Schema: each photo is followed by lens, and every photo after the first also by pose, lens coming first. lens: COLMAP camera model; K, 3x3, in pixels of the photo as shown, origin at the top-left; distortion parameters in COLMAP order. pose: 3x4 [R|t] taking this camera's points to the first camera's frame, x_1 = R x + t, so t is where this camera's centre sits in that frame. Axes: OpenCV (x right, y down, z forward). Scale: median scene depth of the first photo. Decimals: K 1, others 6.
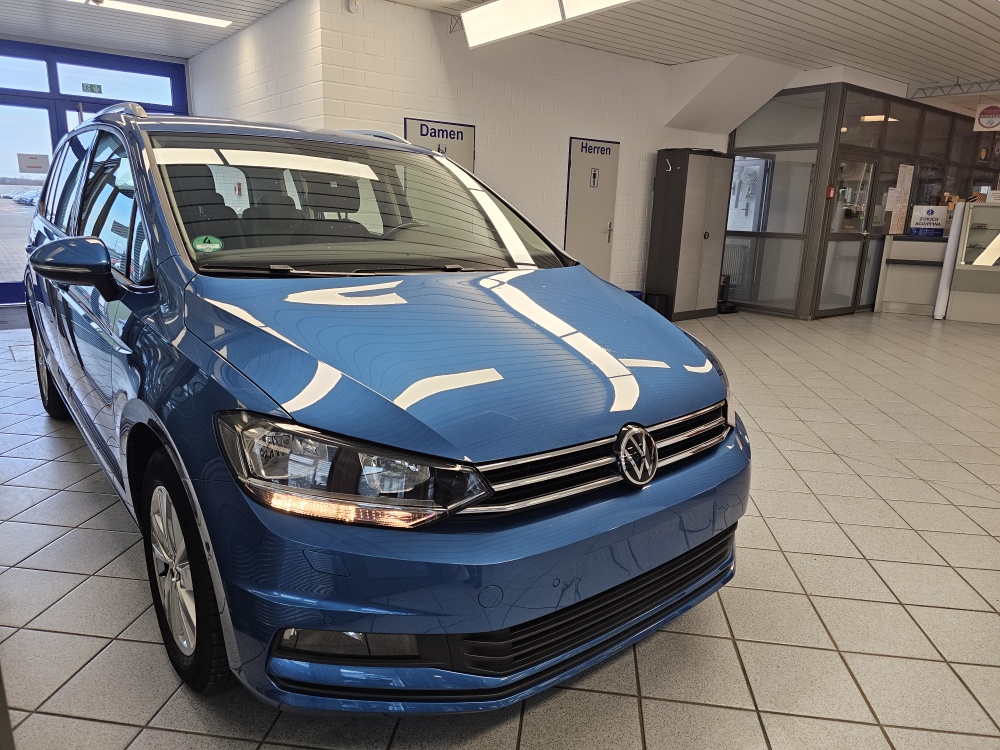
lens RADIAL K [[687.8, 0, 501.5], [0, 687.8, 362.5], [0, 0, 1]] dist [-0.004660, -0.004734]
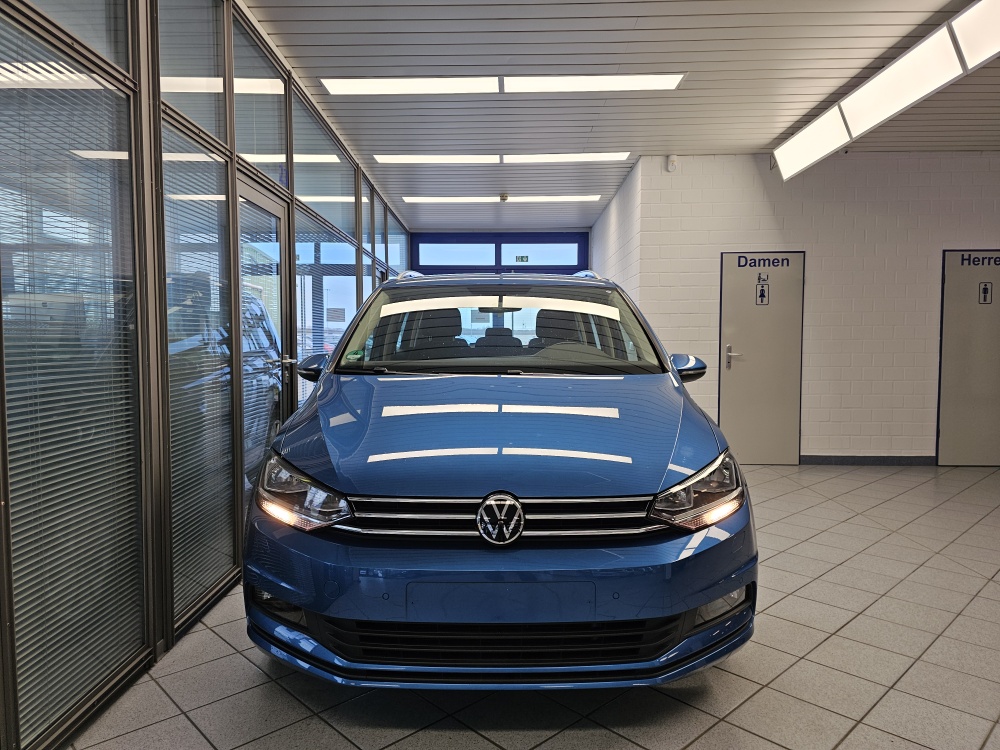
lens RADIAL K [[664.0, 0, 500.0], [0, 664.0, 375.0], [0, 0, 1]] dist [-0.025517, 0.000301]
pose [[0.761362, -0.003671, -0.648317, 0.251074], [-0.113480, 0.983792, -0.138837, 0.014707], [0.638318, 0.179276, 0.748605, 0.036309]]
